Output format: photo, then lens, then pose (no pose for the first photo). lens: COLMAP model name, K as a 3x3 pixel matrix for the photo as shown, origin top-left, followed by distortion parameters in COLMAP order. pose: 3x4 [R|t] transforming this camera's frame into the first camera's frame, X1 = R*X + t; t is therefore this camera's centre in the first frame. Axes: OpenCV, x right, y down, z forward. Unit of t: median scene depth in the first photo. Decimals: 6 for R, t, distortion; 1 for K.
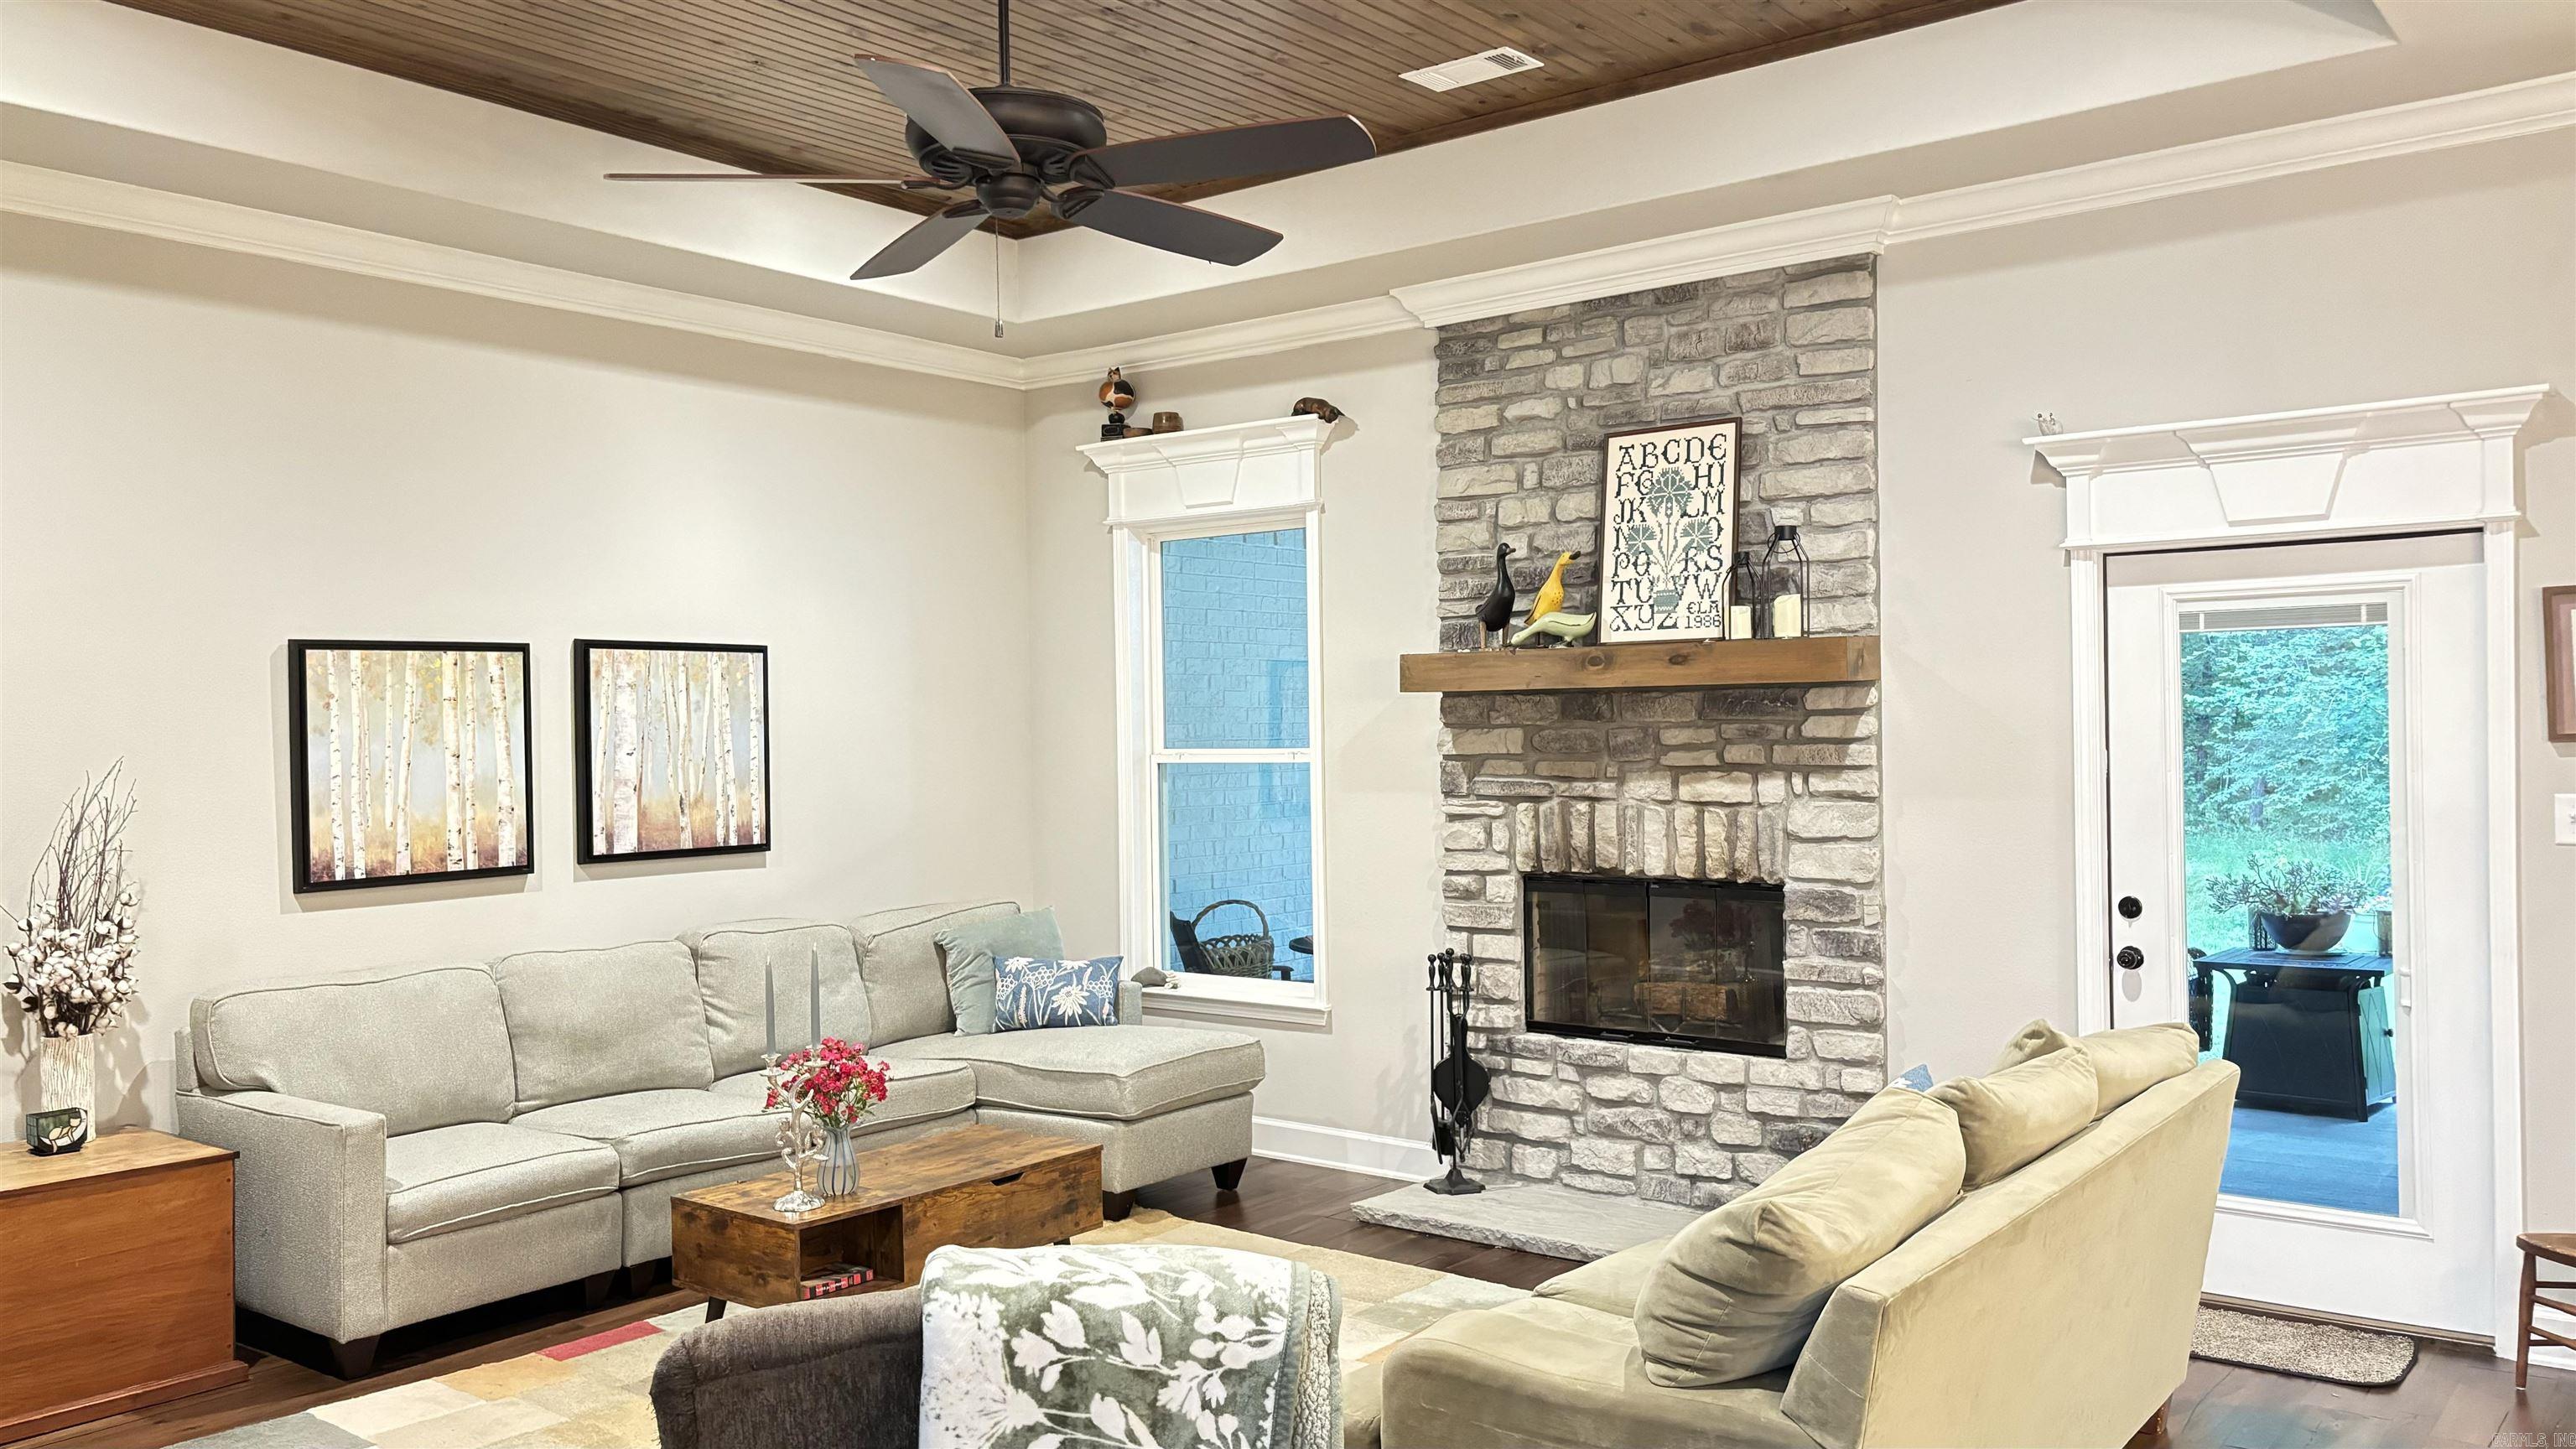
lens RADIAL K [[1926.0, 0, 1278.8], [0, 1926.0, 727.4], [0, 0, 1]] dist [0.043600, -0.051032]
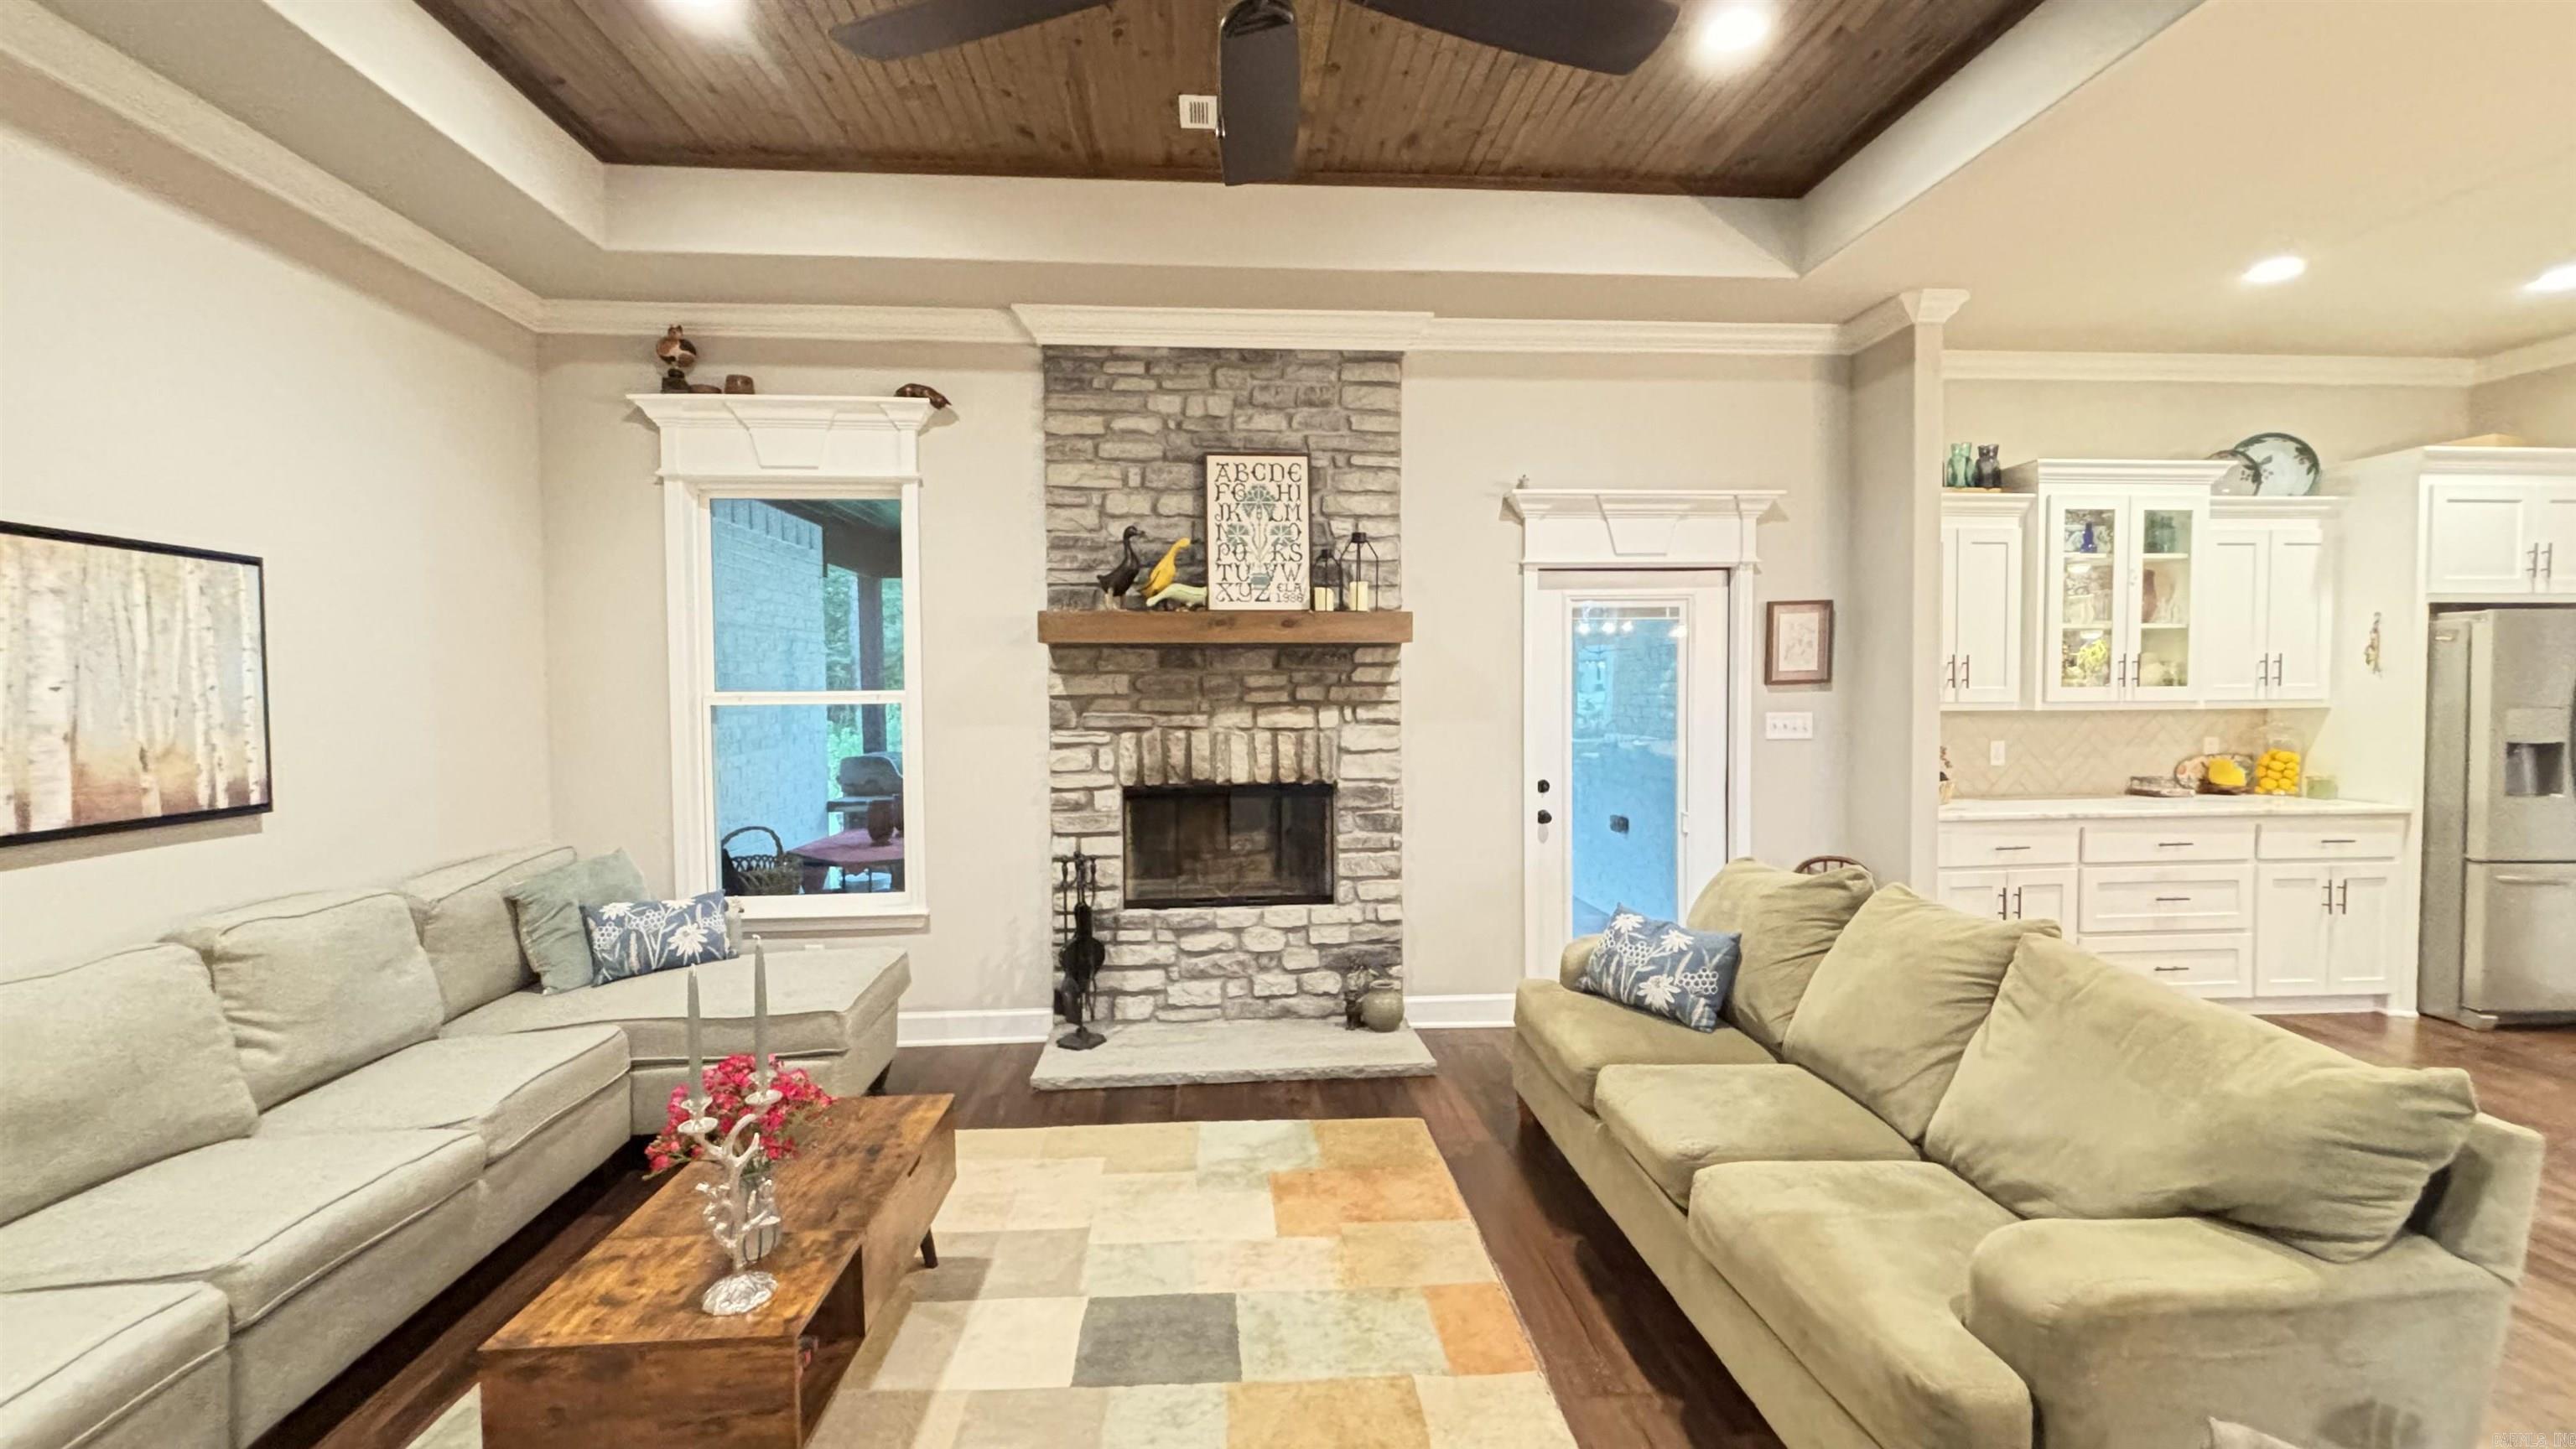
lens RADIAL K [[1034.4, 0, 1283.8], [0, 1034.4, 718.3], [0, 0, 1]] dist [0.006489, -0.002407]
pose [[0.735334, -0.011518, 0.677607, -0.274011], [-0.004100, 0.999762, 0.021443, 0.015243], [-0.677692, -0.018546, 0.735112, 0.438985]]
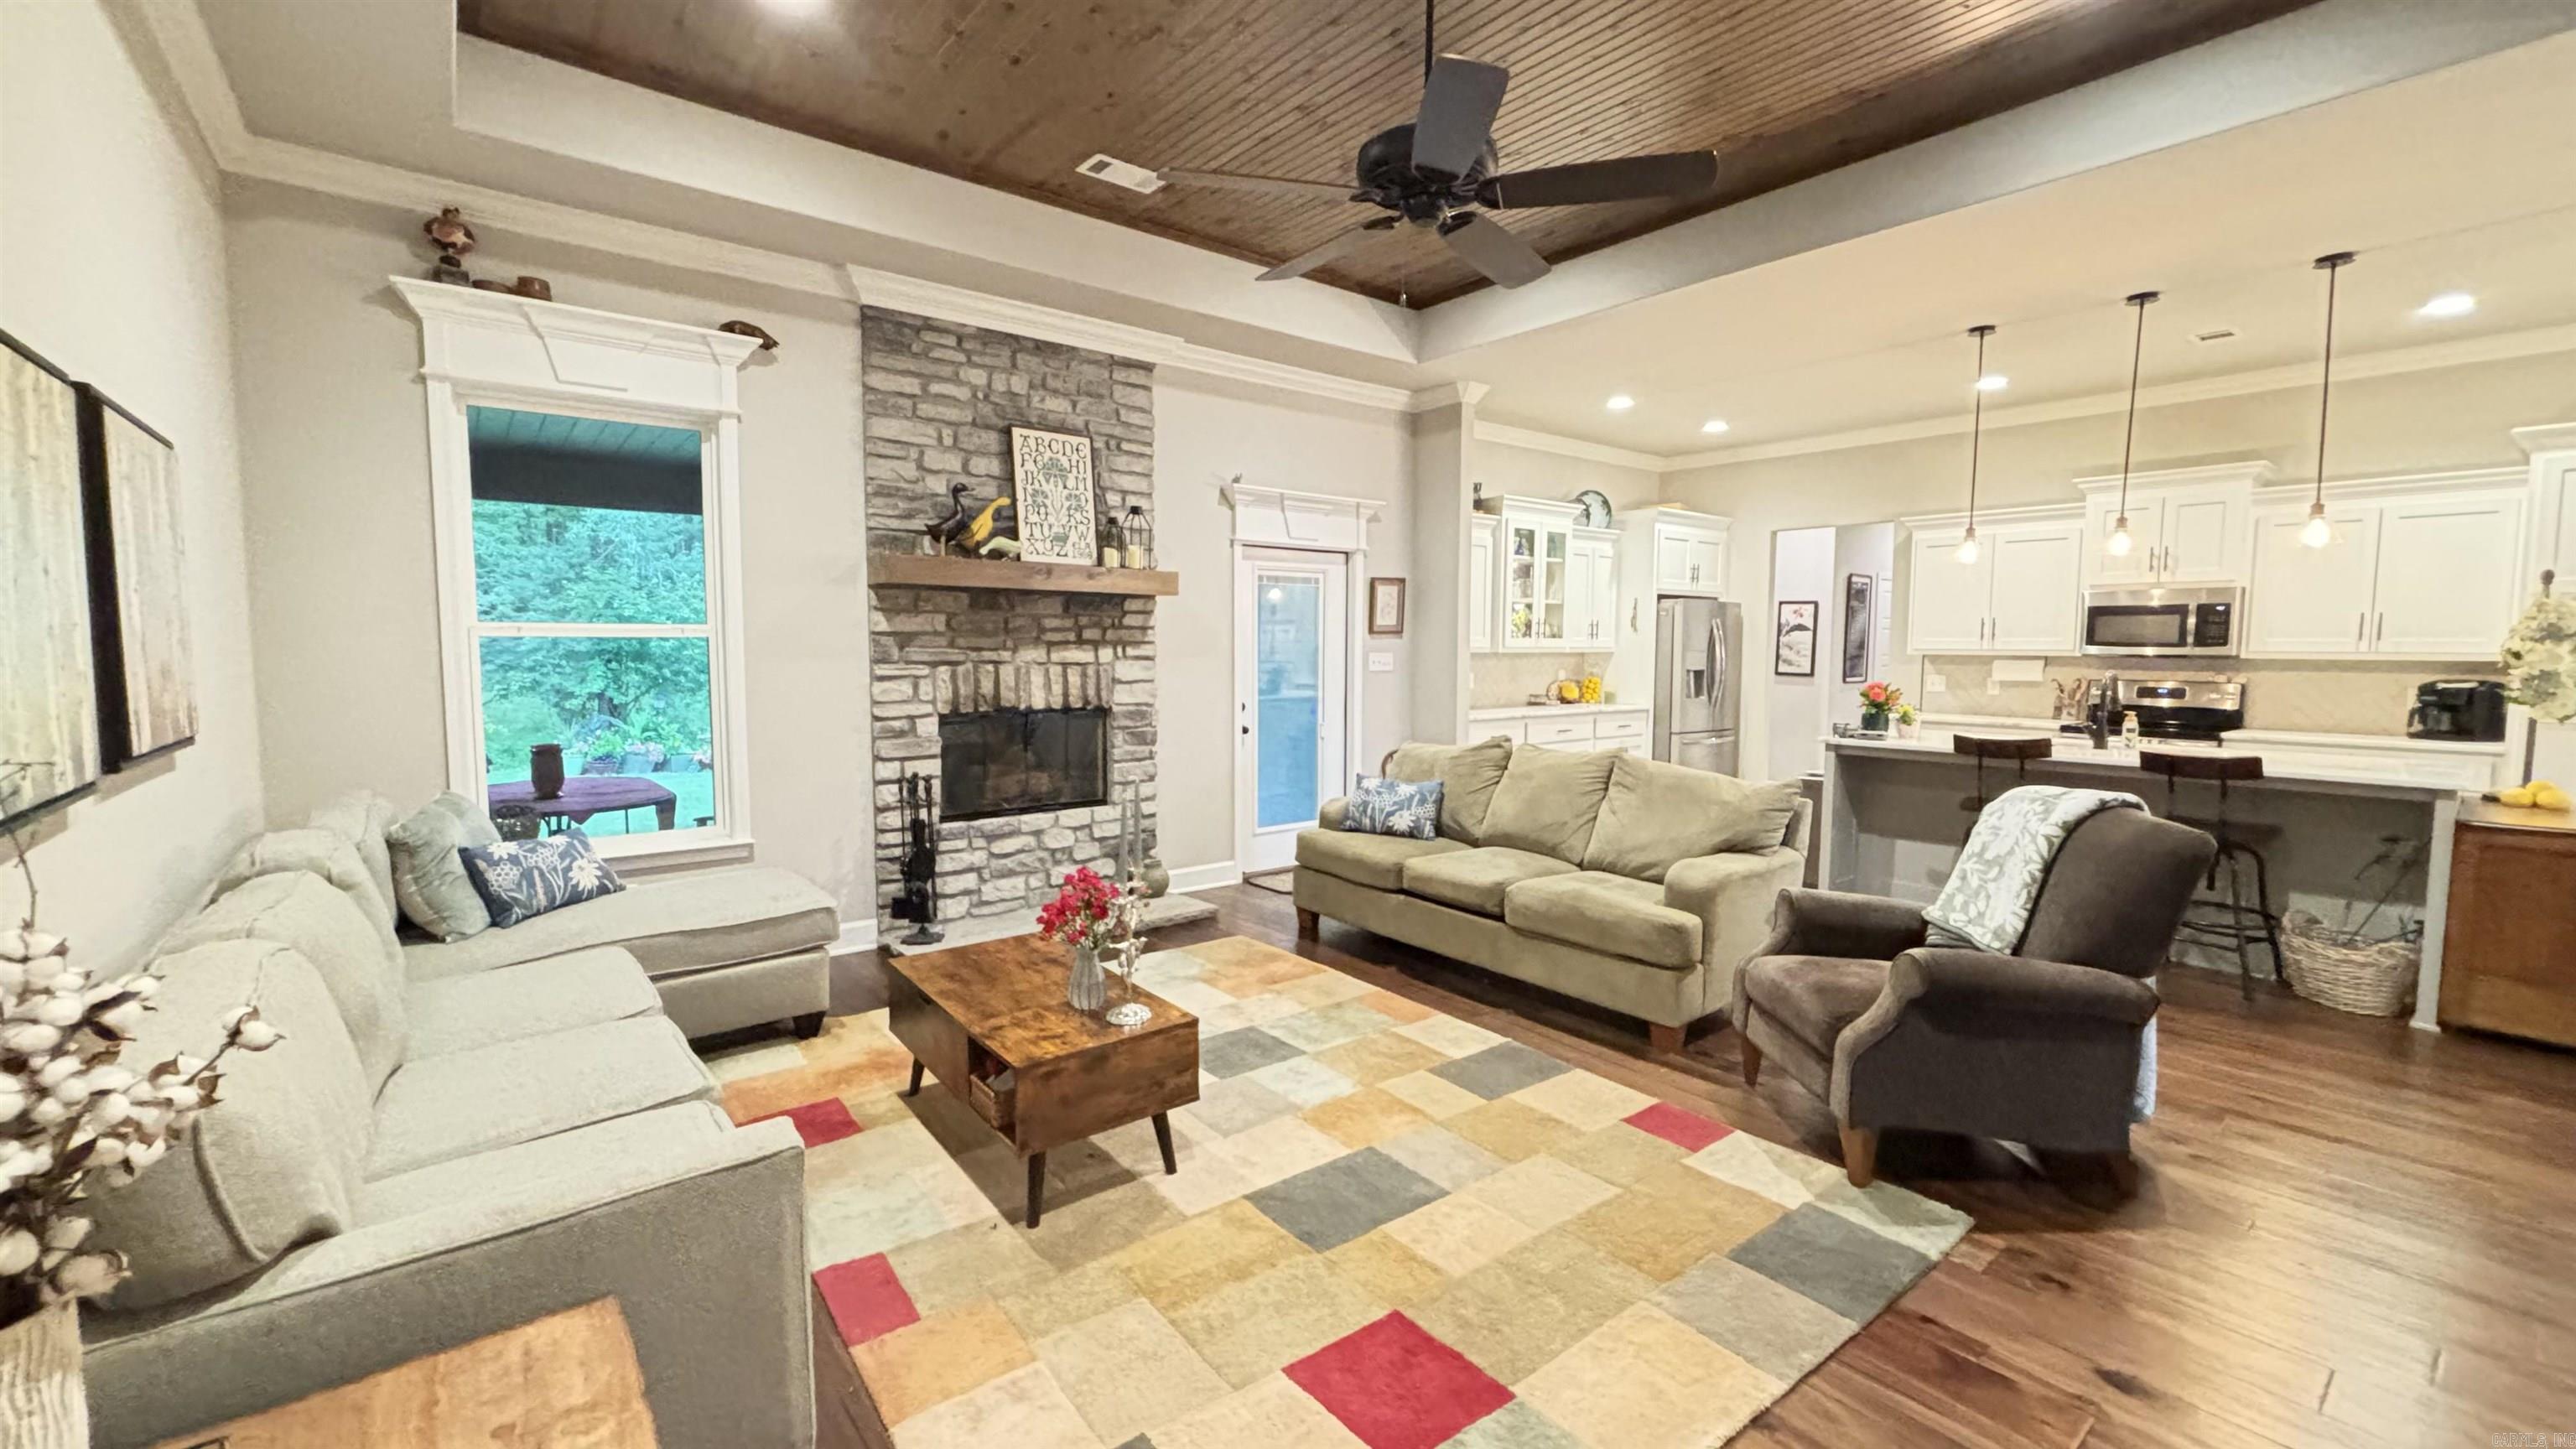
lens RADIAL K [[1034.4, 0, 1285.2], [0, 1034.4, 725.0], [0, 0, 1]] dist [0.006489, -0.002407]
pose [[0.225179, -0.059509, 0.972498, -0.598690], [-0.006586, 0.998017, 0.062596, 0.034358], [-0.974295, -0.020500, 0.224341, 0.597497]]
